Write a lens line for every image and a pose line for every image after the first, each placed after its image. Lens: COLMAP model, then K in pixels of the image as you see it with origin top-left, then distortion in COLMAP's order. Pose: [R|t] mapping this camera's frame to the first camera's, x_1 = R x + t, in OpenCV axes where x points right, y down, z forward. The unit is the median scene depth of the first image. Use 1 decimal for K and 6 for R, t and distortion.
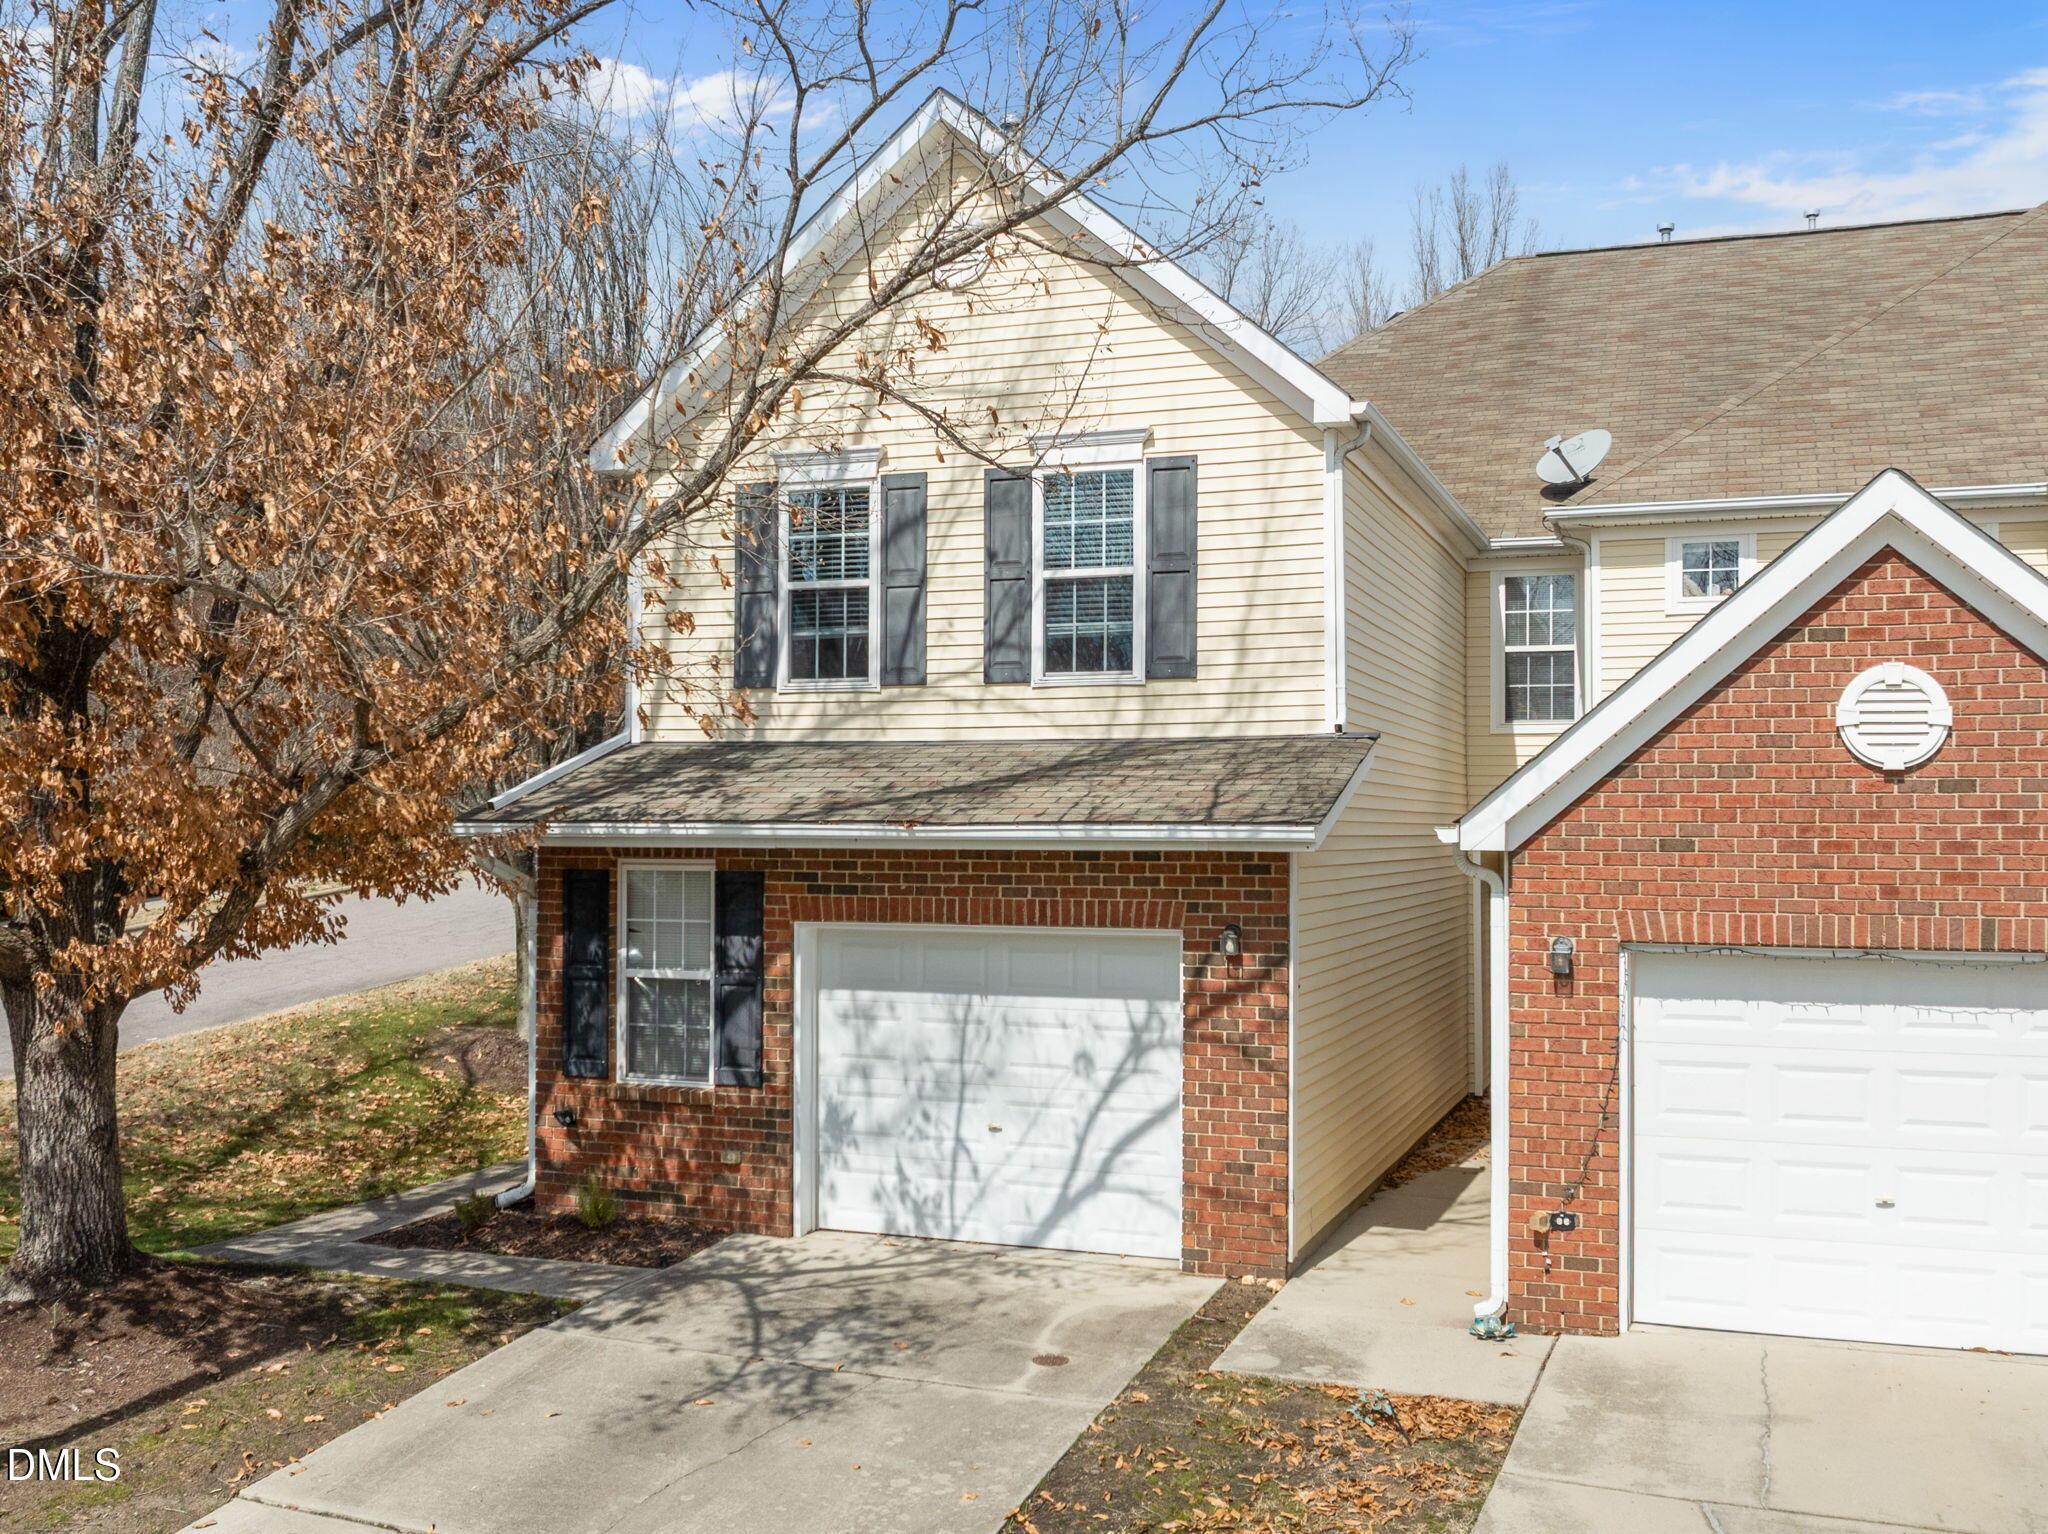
lens RADIAL K [[1374.0, 0, 1025.7], [0, 1374.0, 689.4], [0, 0, 1]] dist [-0.008786, -0.020495]
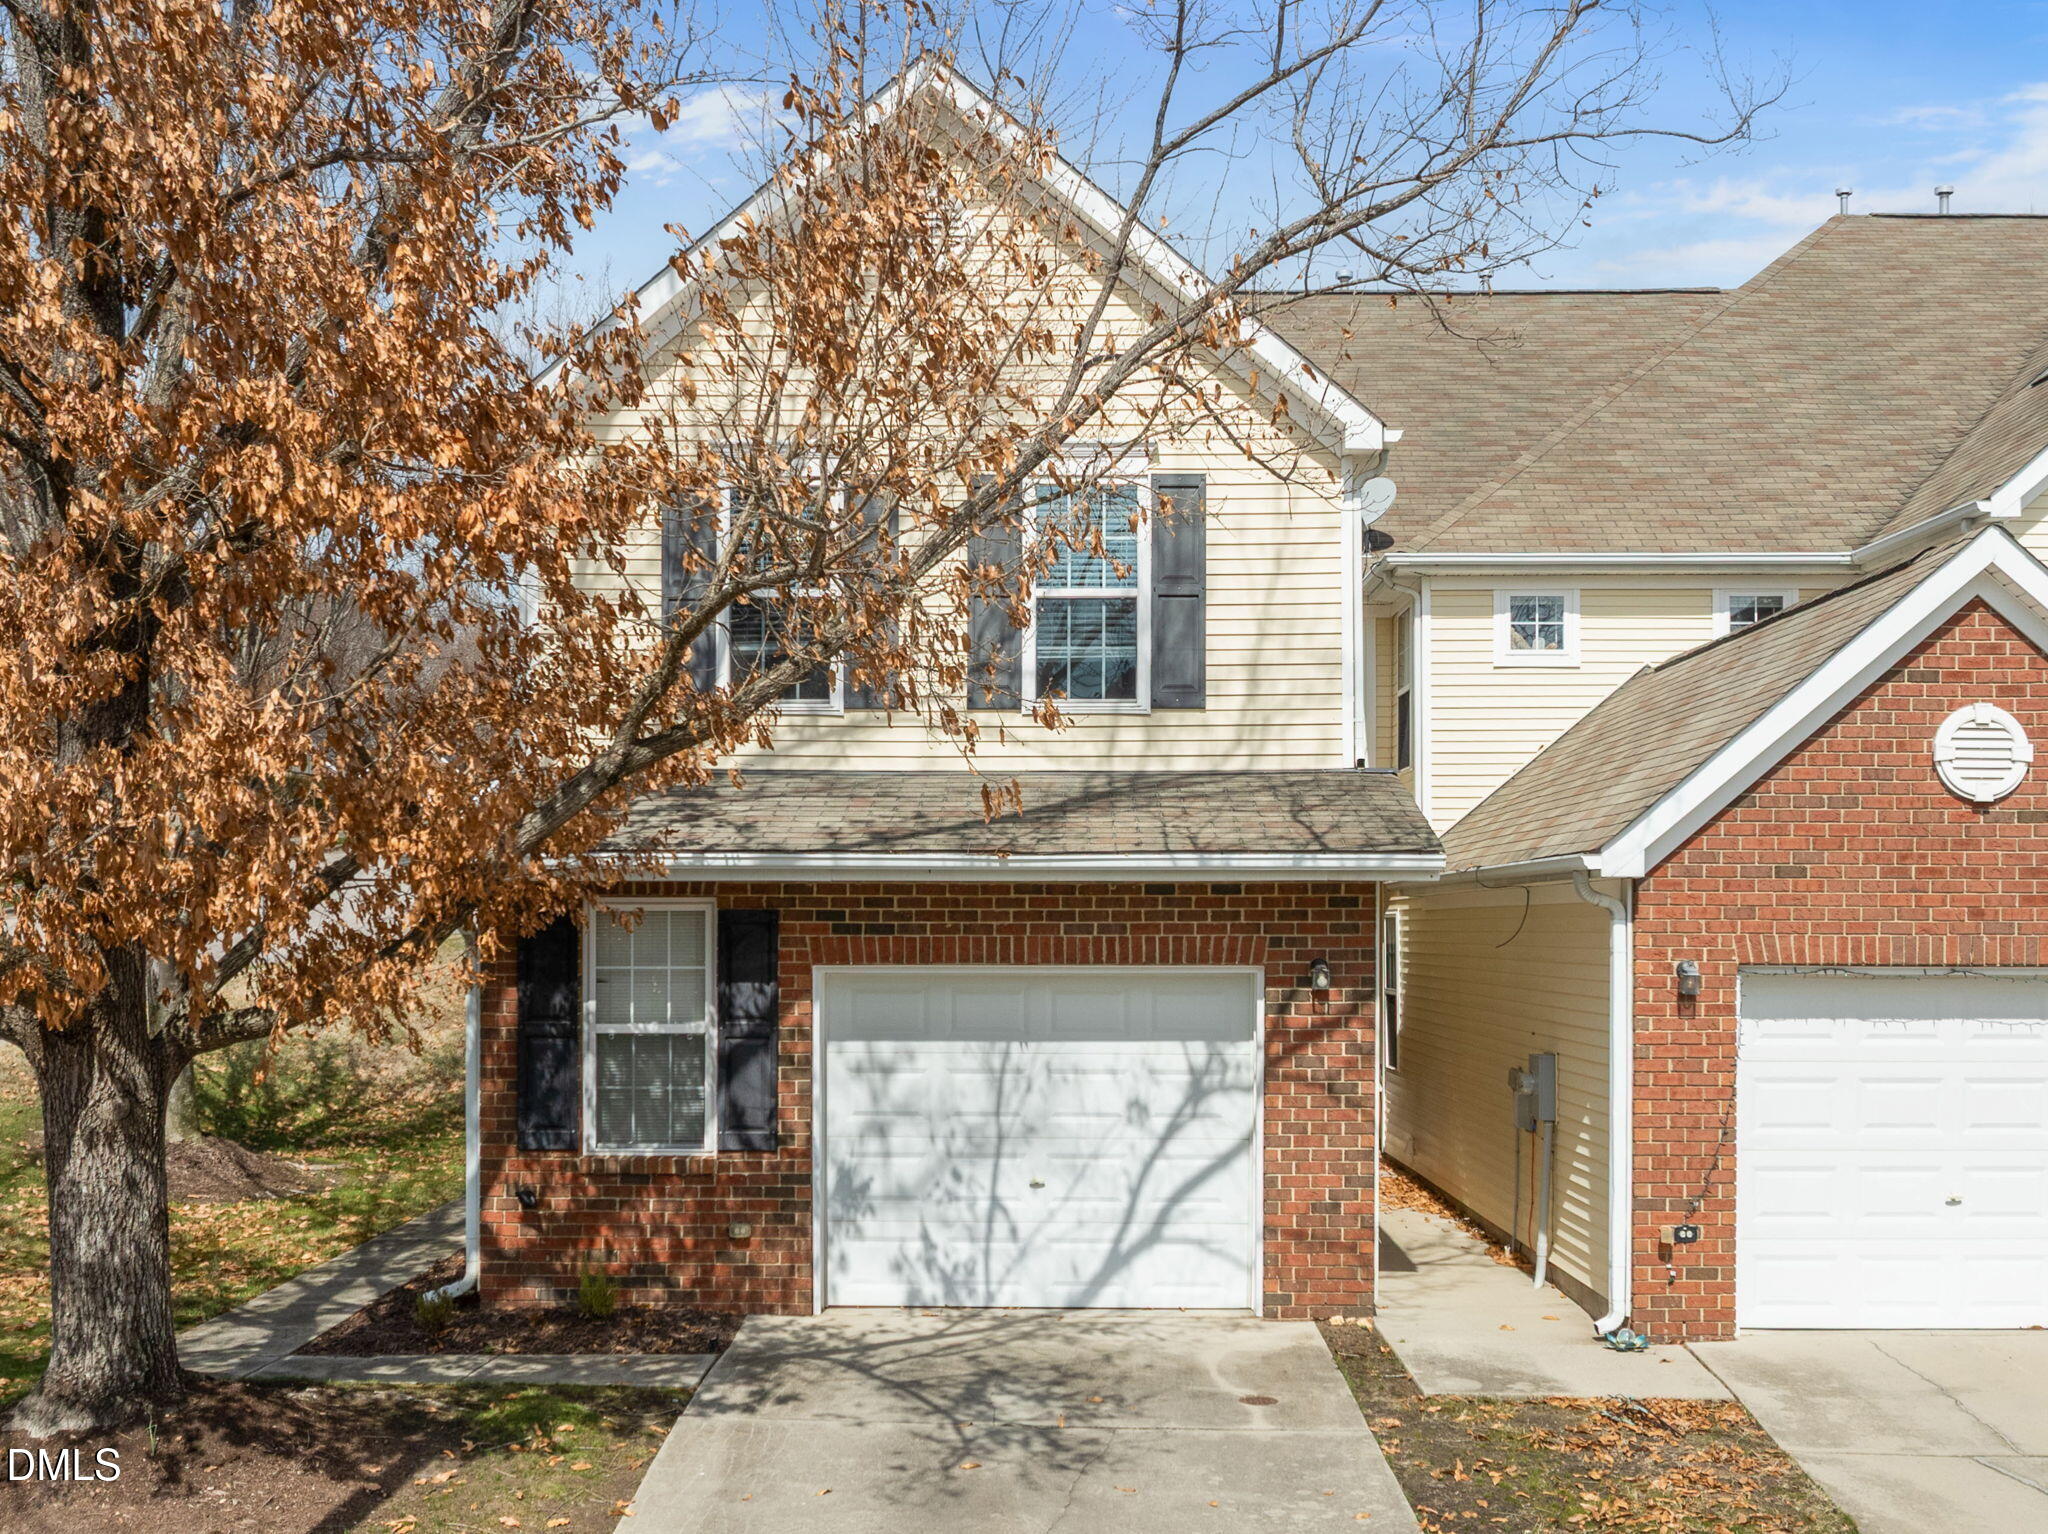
lens RADIAL K [[1526.2, 0, 1017.6], [0, 1526.2, 756.7], [0, 0, 1]] dist [-0.018847, -0.007611]
pose [[0.972109, 0.020861, 0.233599, -0.282052], [-0.023445, 0.999691, 0.008291, 0.022064], [-0.233354, -0.013536, 0.972298, 0.003702]]
